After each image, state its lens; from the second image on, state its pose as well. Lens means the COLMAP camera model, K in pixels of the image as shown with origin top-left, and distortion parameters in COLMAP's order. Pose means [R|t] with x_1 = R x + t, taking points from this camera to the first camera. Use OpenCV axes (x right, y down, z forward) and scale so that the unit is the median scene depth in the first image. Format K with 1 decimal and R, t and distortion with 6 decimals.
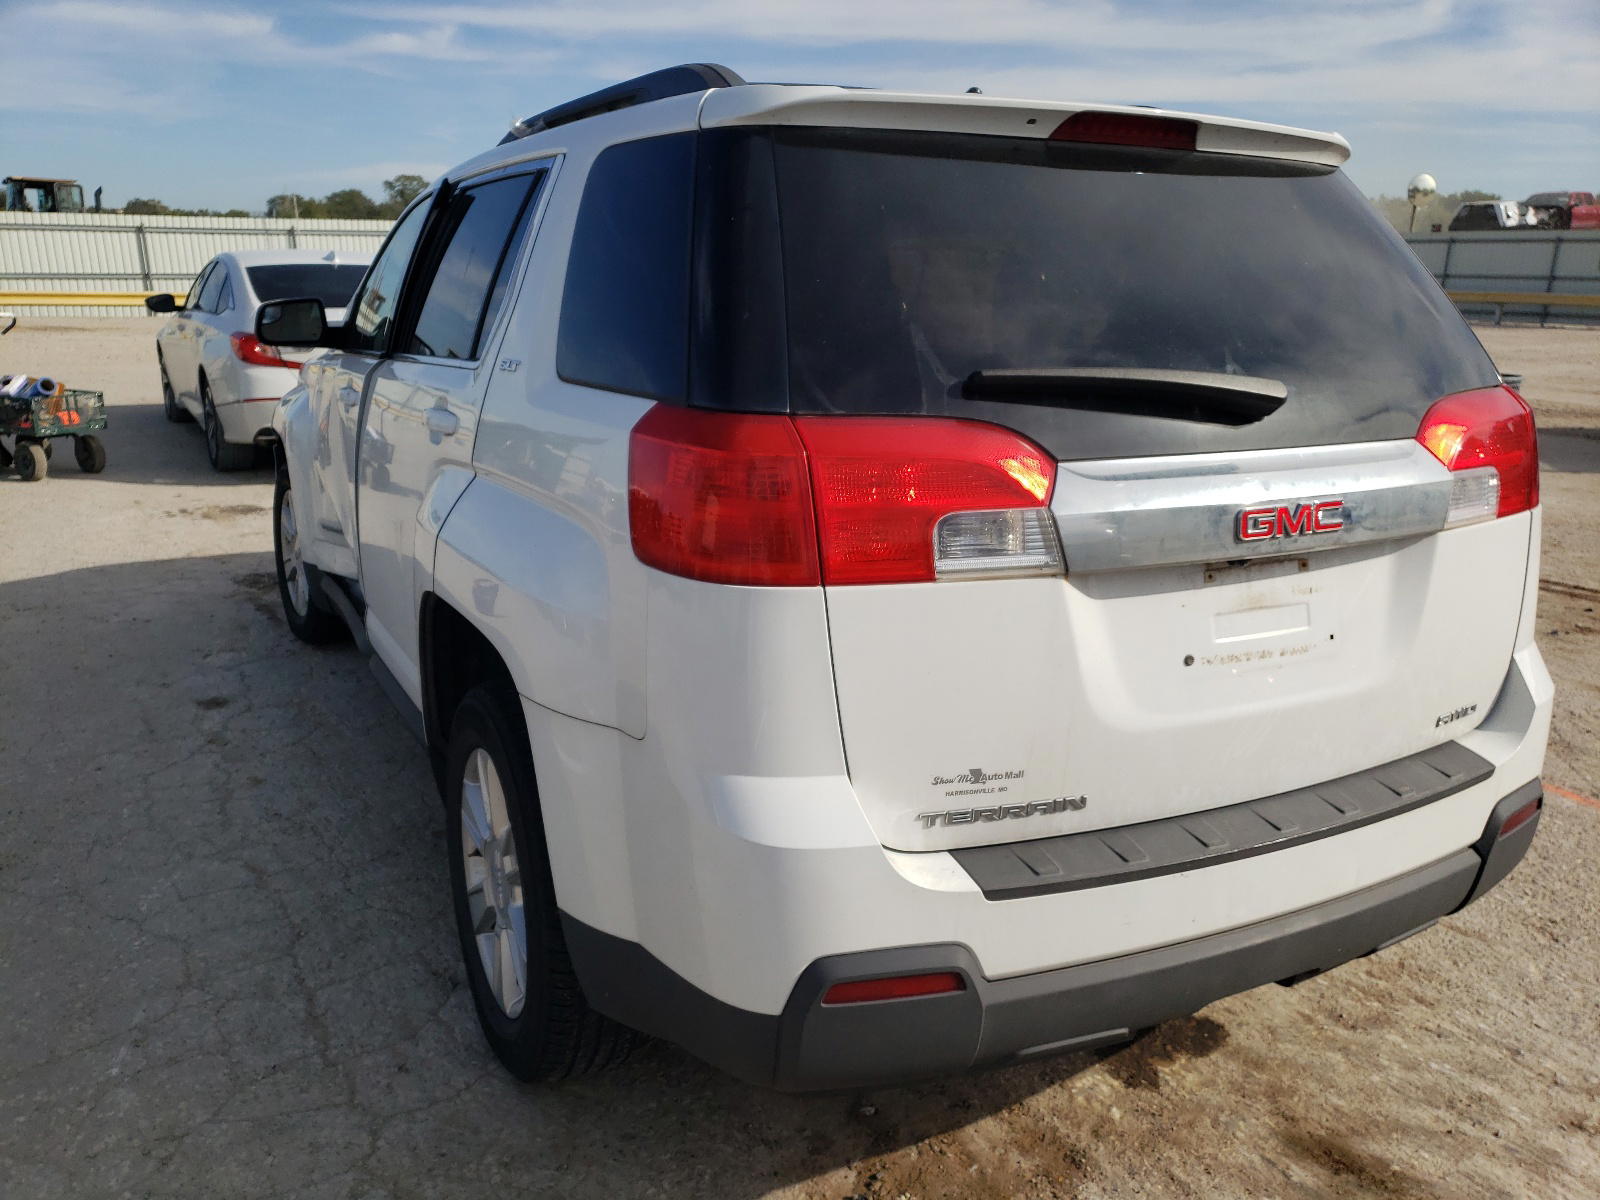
lens RADIAL K [[1216.7, 0, 812.9], [0, 1216.7, 598.5], [0, 0, 1]] dist [-0.002710, -0.000705]
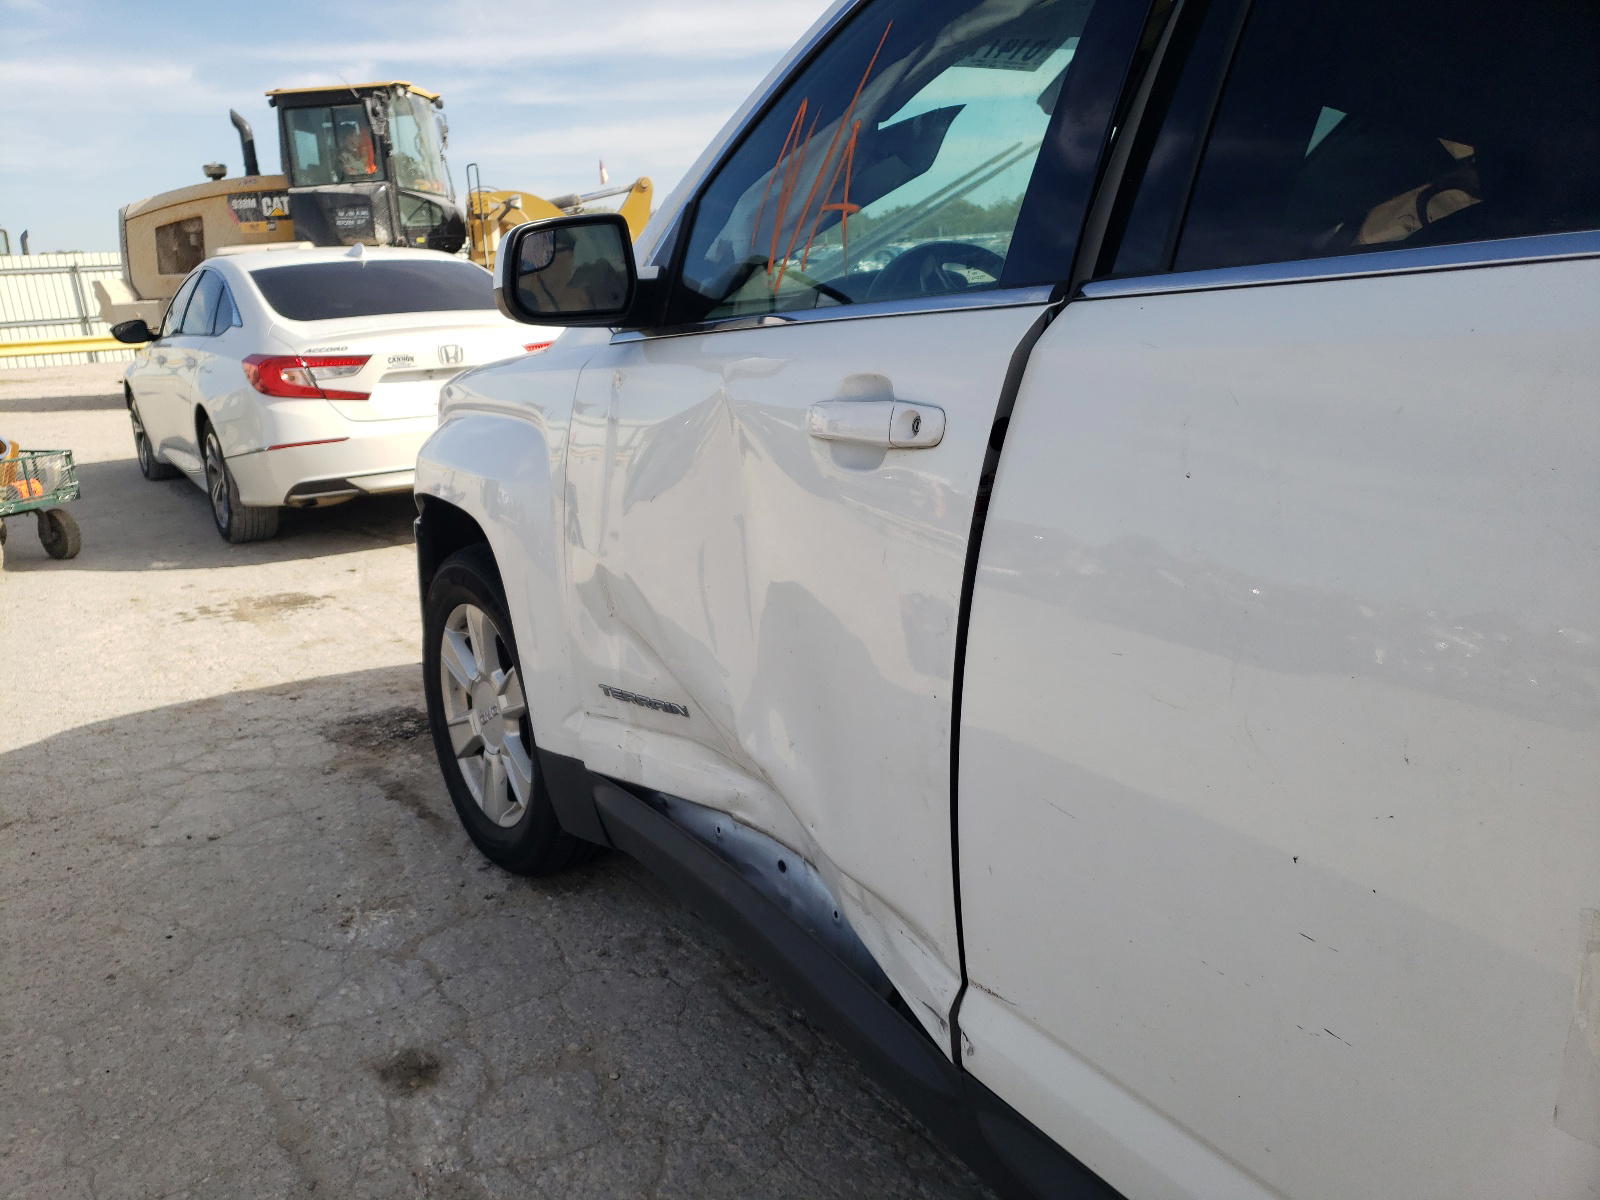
lens RADIAL K [[1216.7, 0, 784.2], [0, 1216.7, 601.5], [0, 0, 1]] dist [-0.002710, -0.000705]
pose [[0.997278, -0.072337, 0.014276, -0.173892], [0.072361, 0.997378, -0.001159, -0.046921], [-0.014155, 0.002189, 0.999897, 0.262340]]
